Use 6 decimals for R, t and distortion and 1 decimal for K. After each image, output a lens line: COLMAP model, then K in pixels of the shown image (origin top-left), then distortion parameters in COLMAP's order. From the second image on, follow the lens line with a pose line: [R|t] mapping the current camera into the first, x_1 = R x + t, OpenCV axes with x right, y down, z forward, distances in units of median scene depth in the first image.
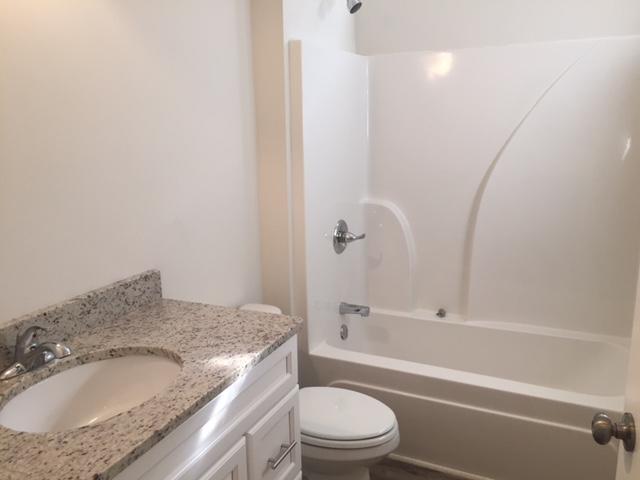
lens RADIAL K [[548.7, 0, 322.0], [0, 548.7, 241.1], [0, 0, 1]] dist [0.058834, -0.069774]
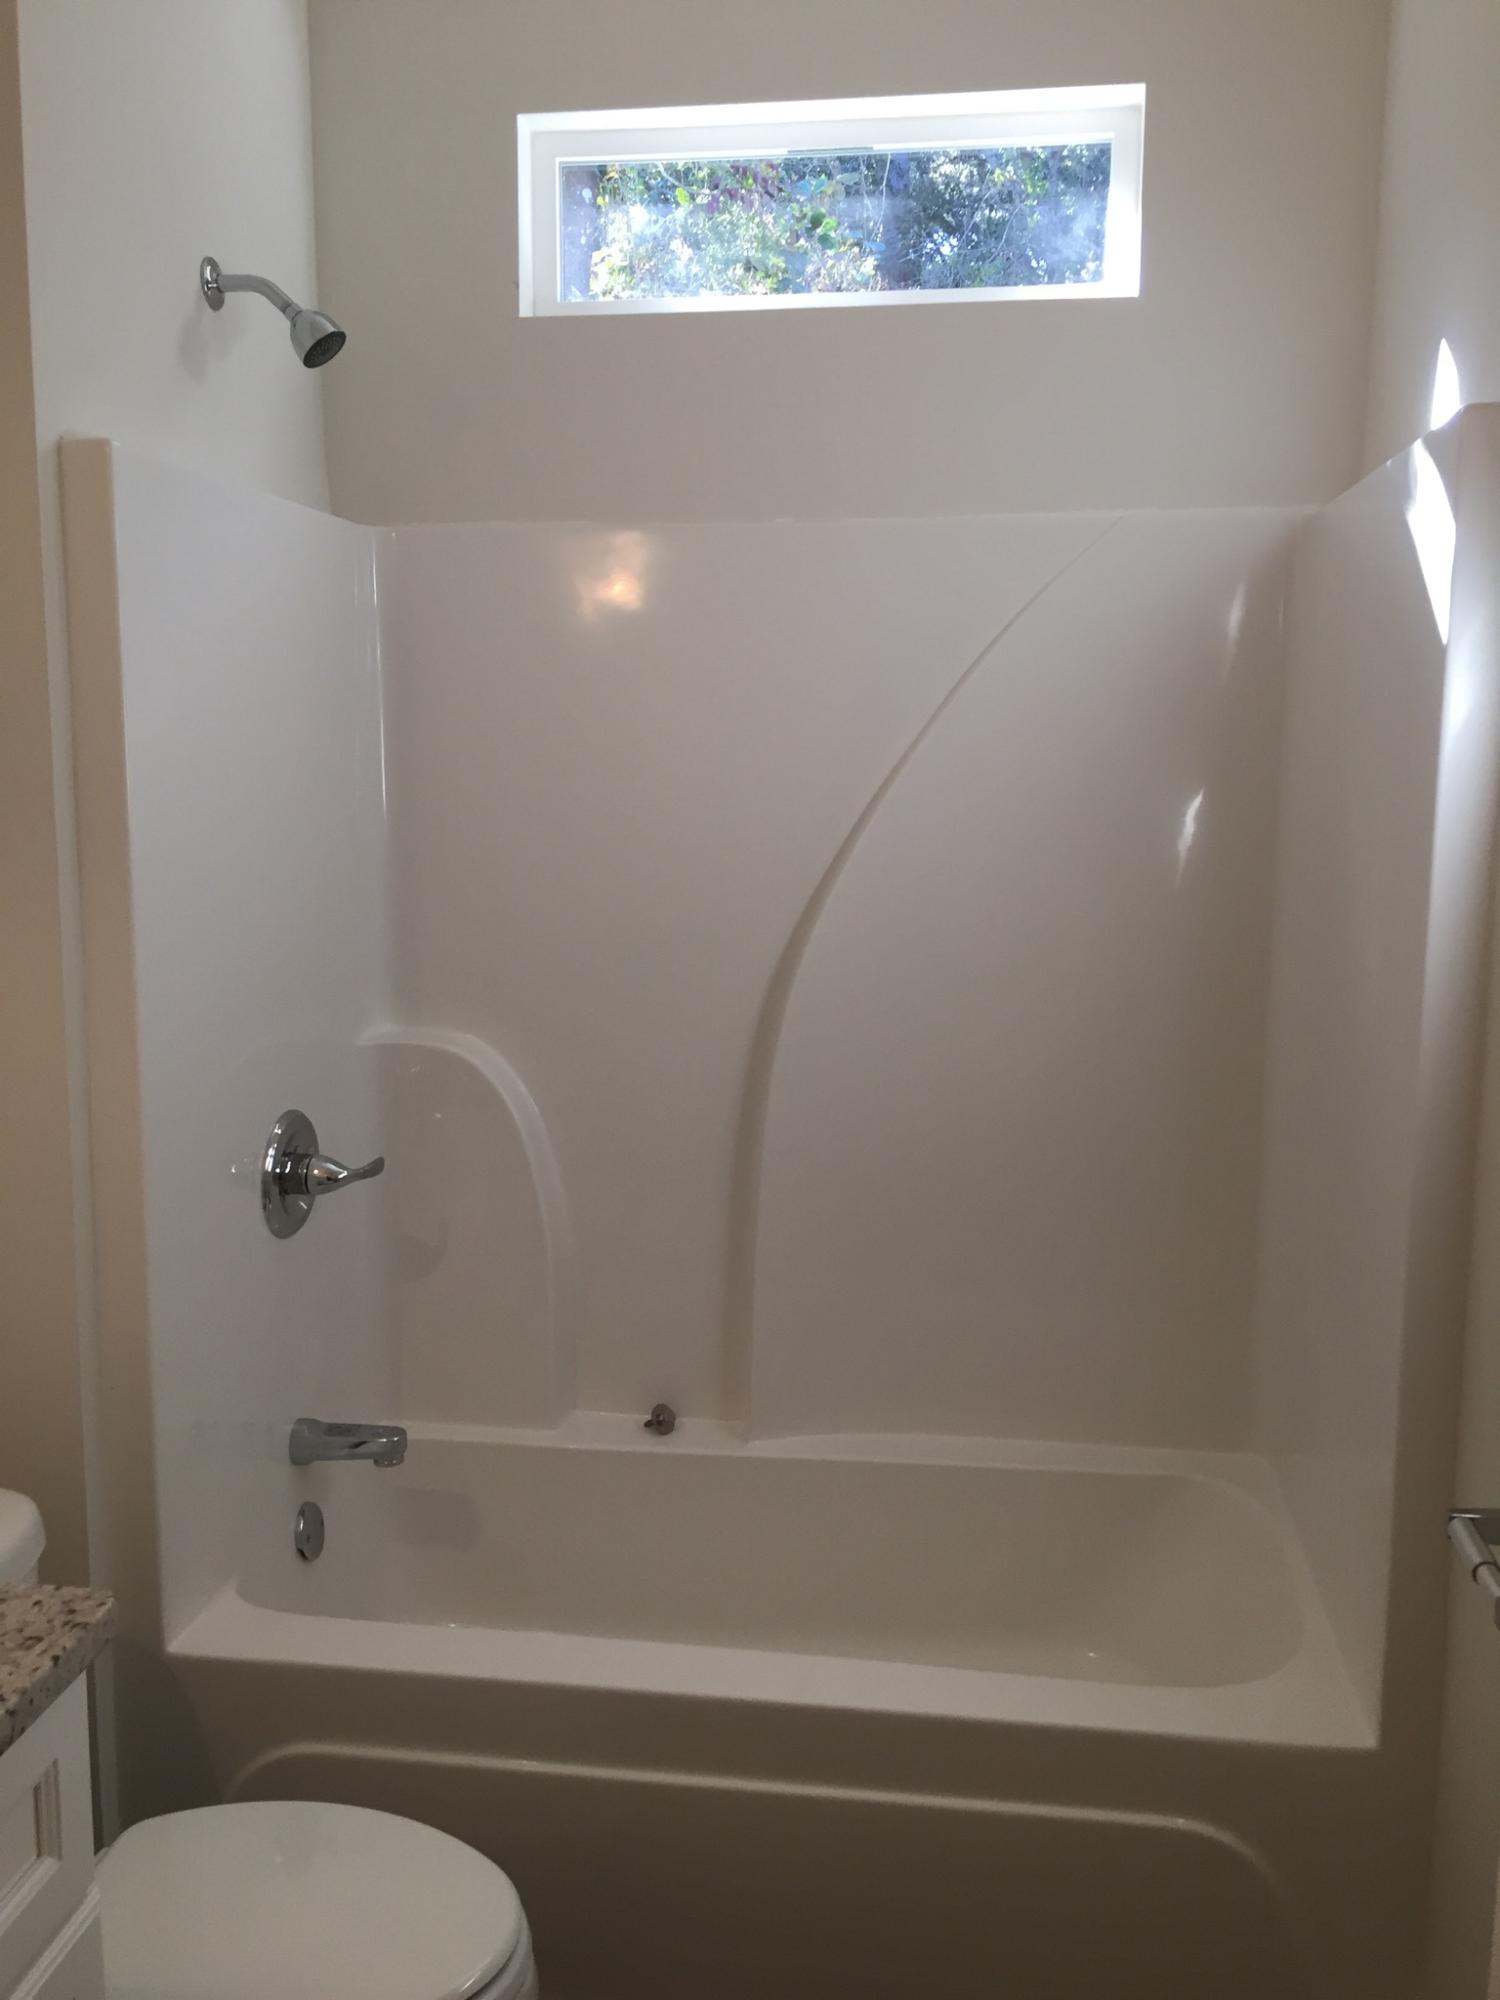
lens RADIAL K [[1714.6, 0, 757.5], [0, 1714.6, 986.9], [0, 0, 1]] dist [0.058834, -0.069774]
pose [[0.956801, -0.018379, 0.290162, 0.010044], [0.040867, 0.996594, -0.071633, -0.029095], [-0.287857, 0.080396, 0.954293, 0.123332]]
